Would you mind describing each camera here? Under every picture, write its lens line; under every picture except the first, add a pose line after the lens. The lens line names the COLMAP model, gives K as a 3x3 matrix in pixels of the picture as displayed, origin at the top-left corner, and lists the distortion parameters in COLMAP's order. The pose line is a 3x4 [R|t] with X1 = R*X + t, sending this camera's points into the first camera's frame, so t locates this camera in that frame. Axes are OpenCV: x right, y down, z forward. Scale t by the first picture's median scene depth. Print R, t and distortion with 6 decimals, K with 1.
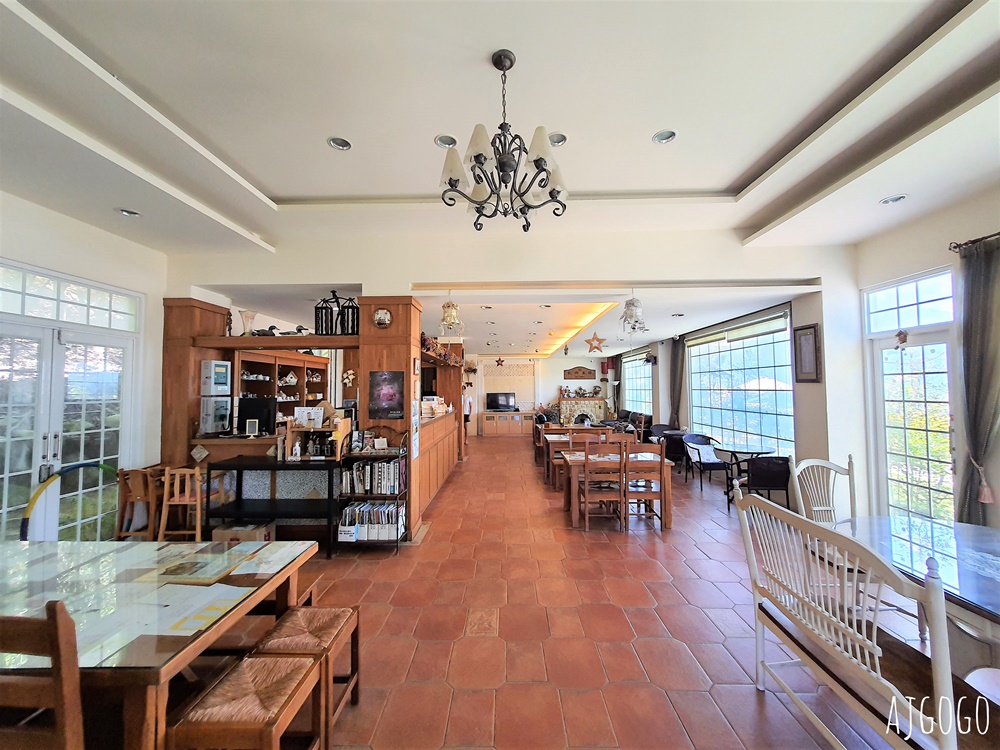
lens RADIAL K [[394.2, 0, 500.7], [0, 394.2, 374.0], [0, 0, 1]] dist [0.000536, 0.000576]
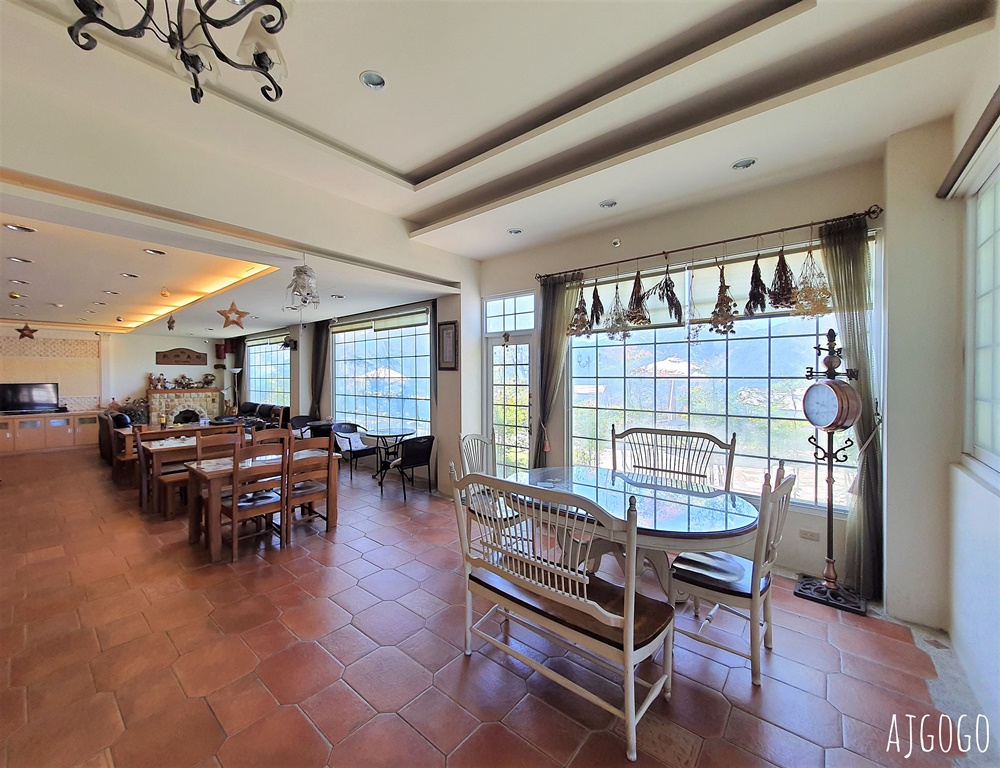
lens RADIAL K [[403.4, 0, 496.3], [0, 403.4, 380.0], [0, 0, 1]] dist [-0.003377, 0.000352]
pose [[0.633010, -0.001719, 0.774141, -0.049909], [-0.029598, 0.999213, 0.026421, 0.011420], [-0.773577, -0.039637, 0.632461, 0.106804]]
